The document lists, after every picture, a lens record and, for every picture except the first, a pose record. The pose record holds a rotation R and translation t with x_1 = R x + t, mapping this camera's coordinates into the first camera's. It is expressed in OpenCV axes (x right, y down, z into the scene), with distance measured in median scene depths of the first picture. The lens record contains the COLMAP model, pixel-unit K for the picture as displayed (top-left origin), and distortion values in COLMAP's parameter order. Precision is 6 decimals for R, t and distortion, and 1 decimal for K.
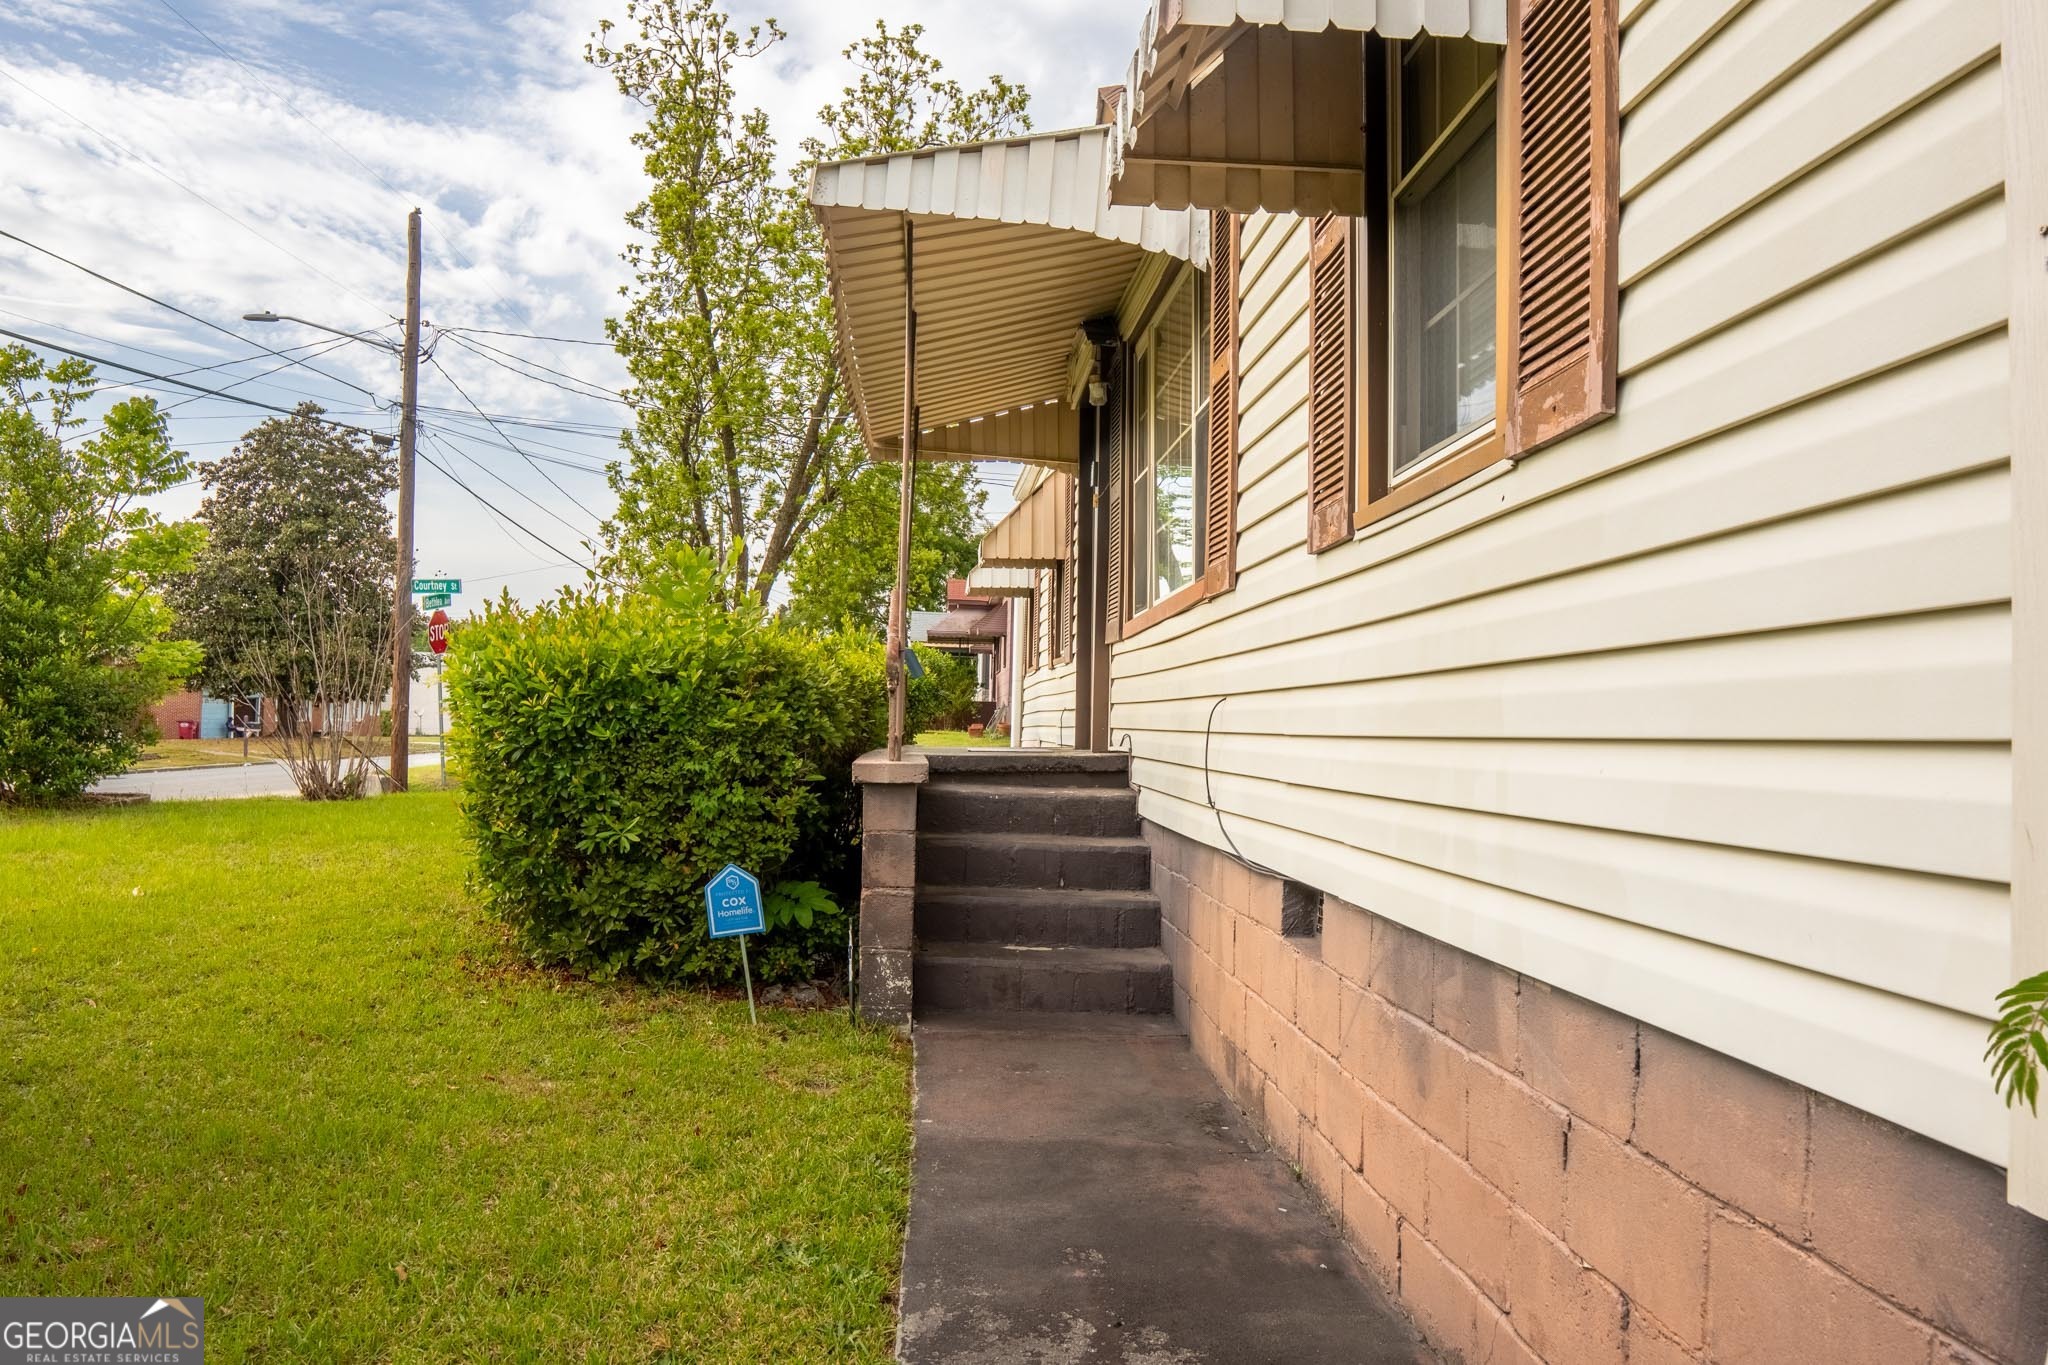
lens RADIAL K [[1460.1, 0, 1017.8], [0, 1460.1, 683.7], [0, 0, 1]] dist [-0.104664, 0.062941]
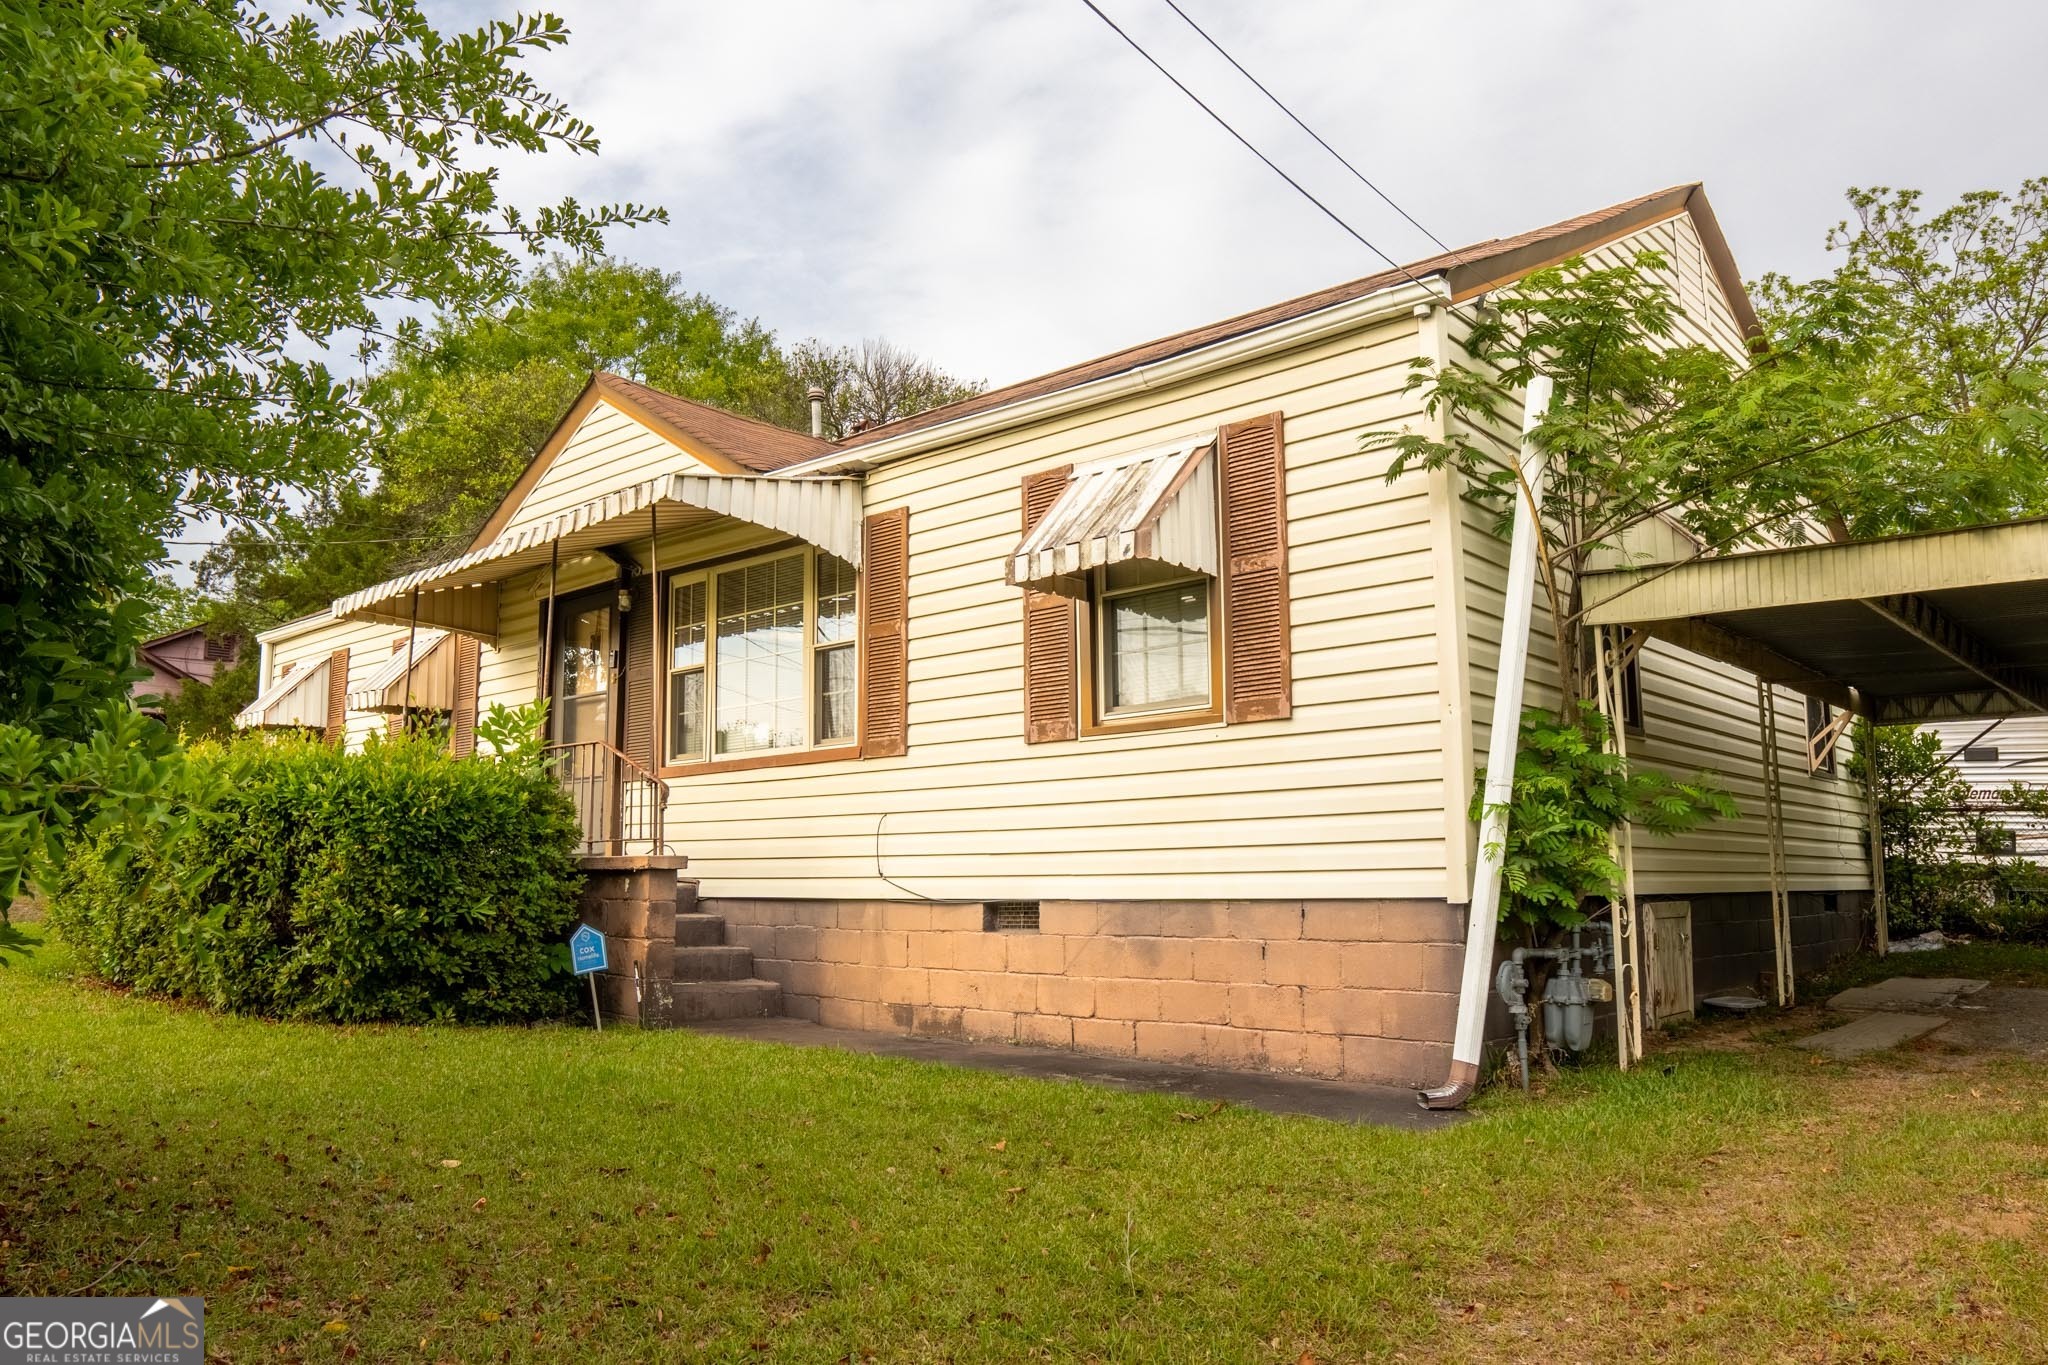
lens RADIAL K [[1460.1, 0, 1030.0], [0, 1460.1, 679.9], [0, 0, 1]] dist [-0.104664, 0.062941]
pose [[0.700206, 0.077241, 0.709751, -0.942654], [-0.001613, 0.994299, -0.106617, 0.033301], [-0.713939, 0.073510, 0.696338, -0.360364]]
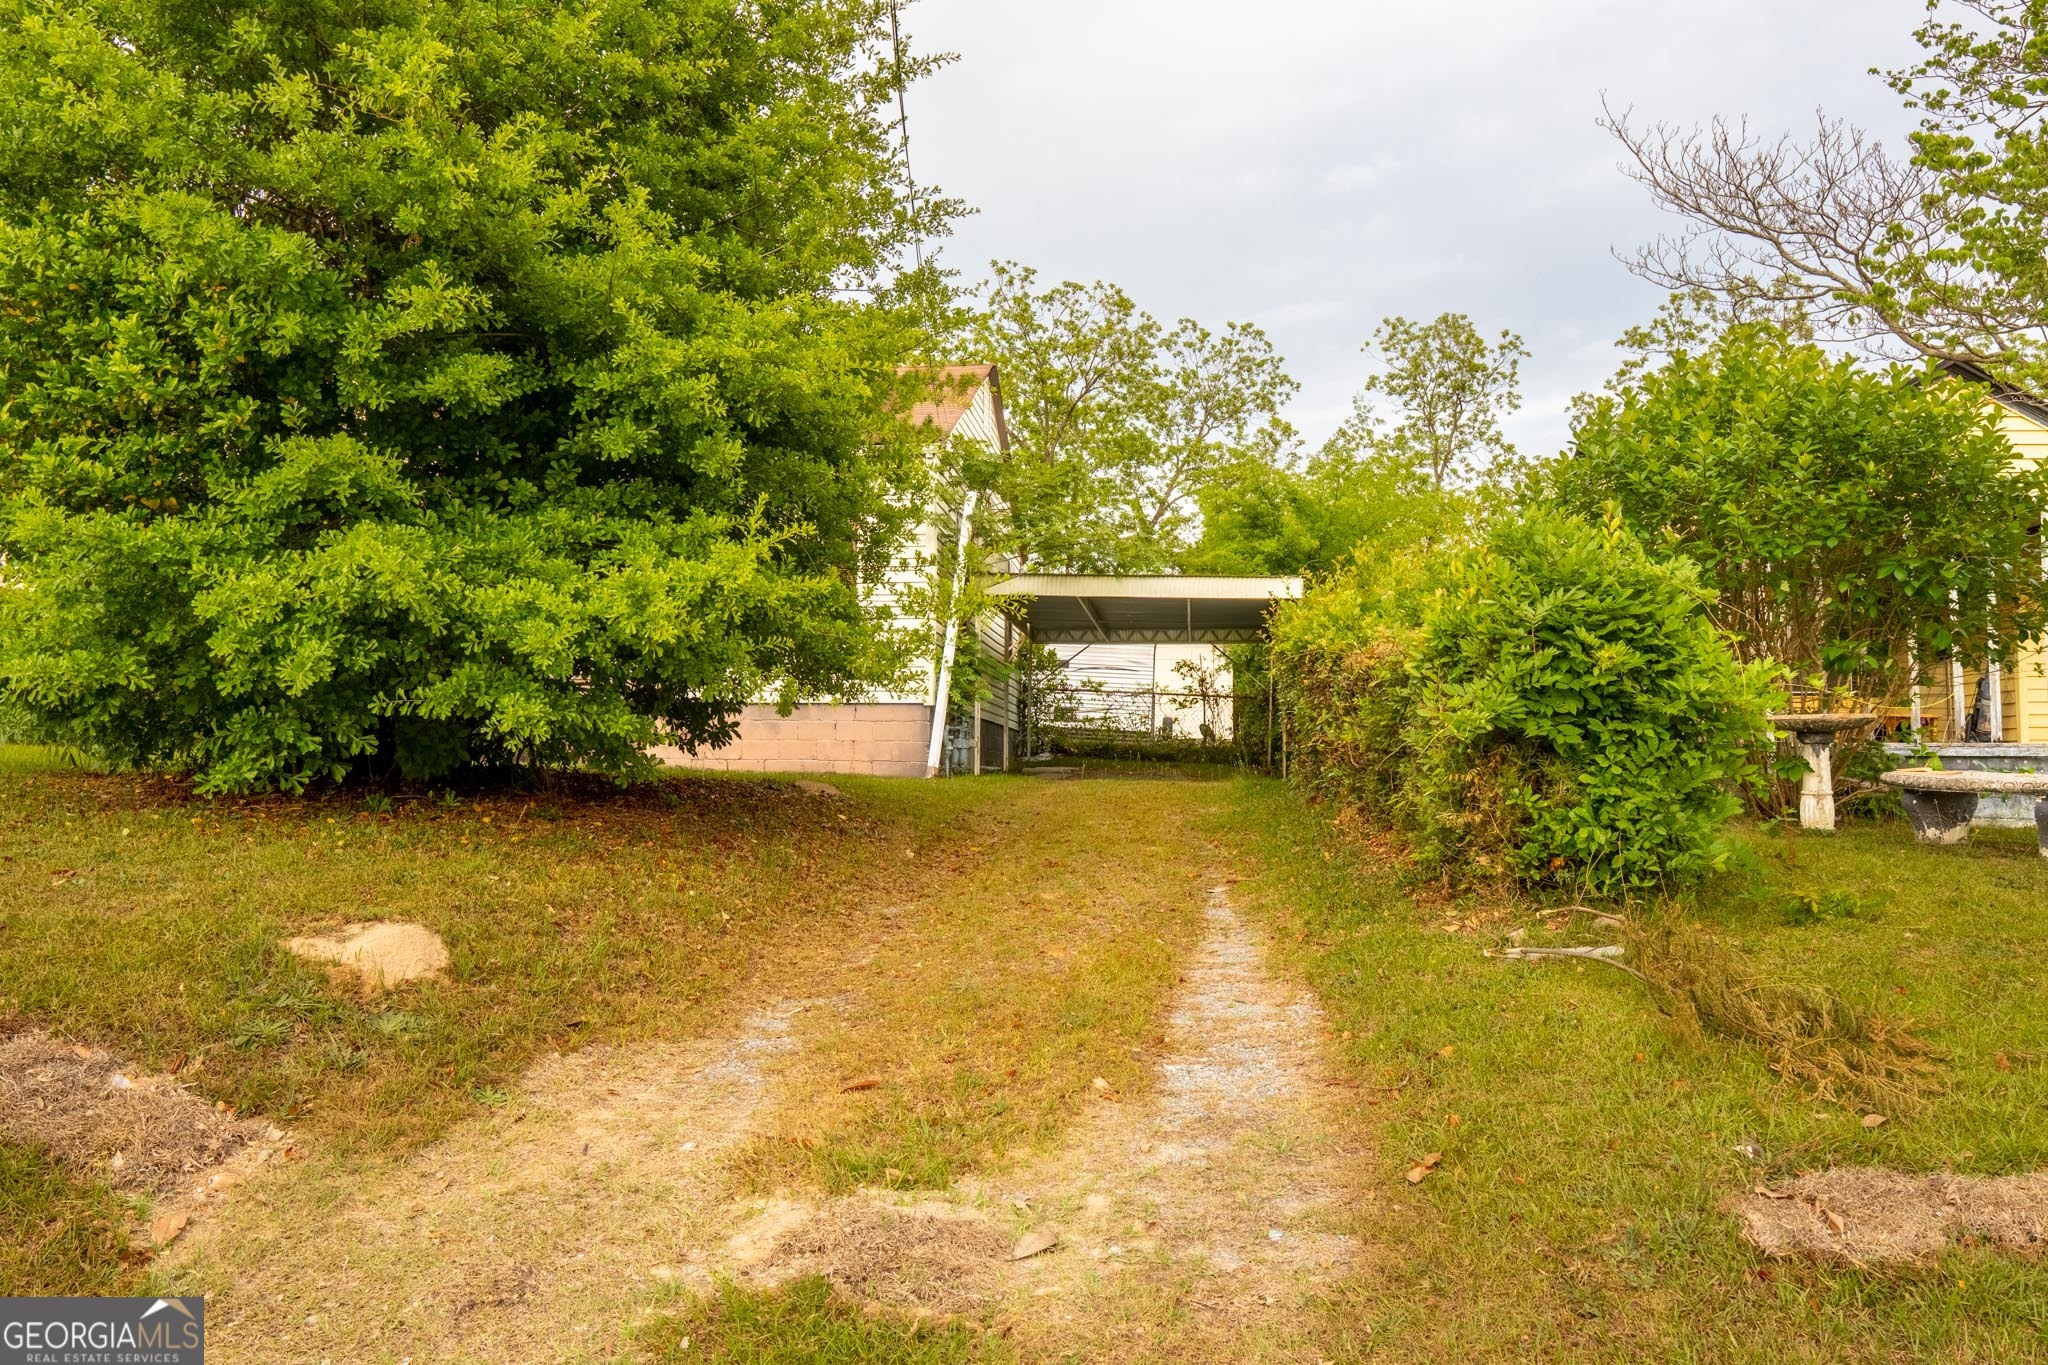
lens RADIAL K [[1460.1, 0, 1023.8], [0, 1460.1, 682.3], [0, 0, 1]] dist [-0.104664, 0.062941]
pose [[0.159714, 0.042861, 0.986232, -2.687553], [-0.028716, 0.998836, -0.038758, 0.147498], [-0.986746, -0.022130, 0.160759, -0.438417]]
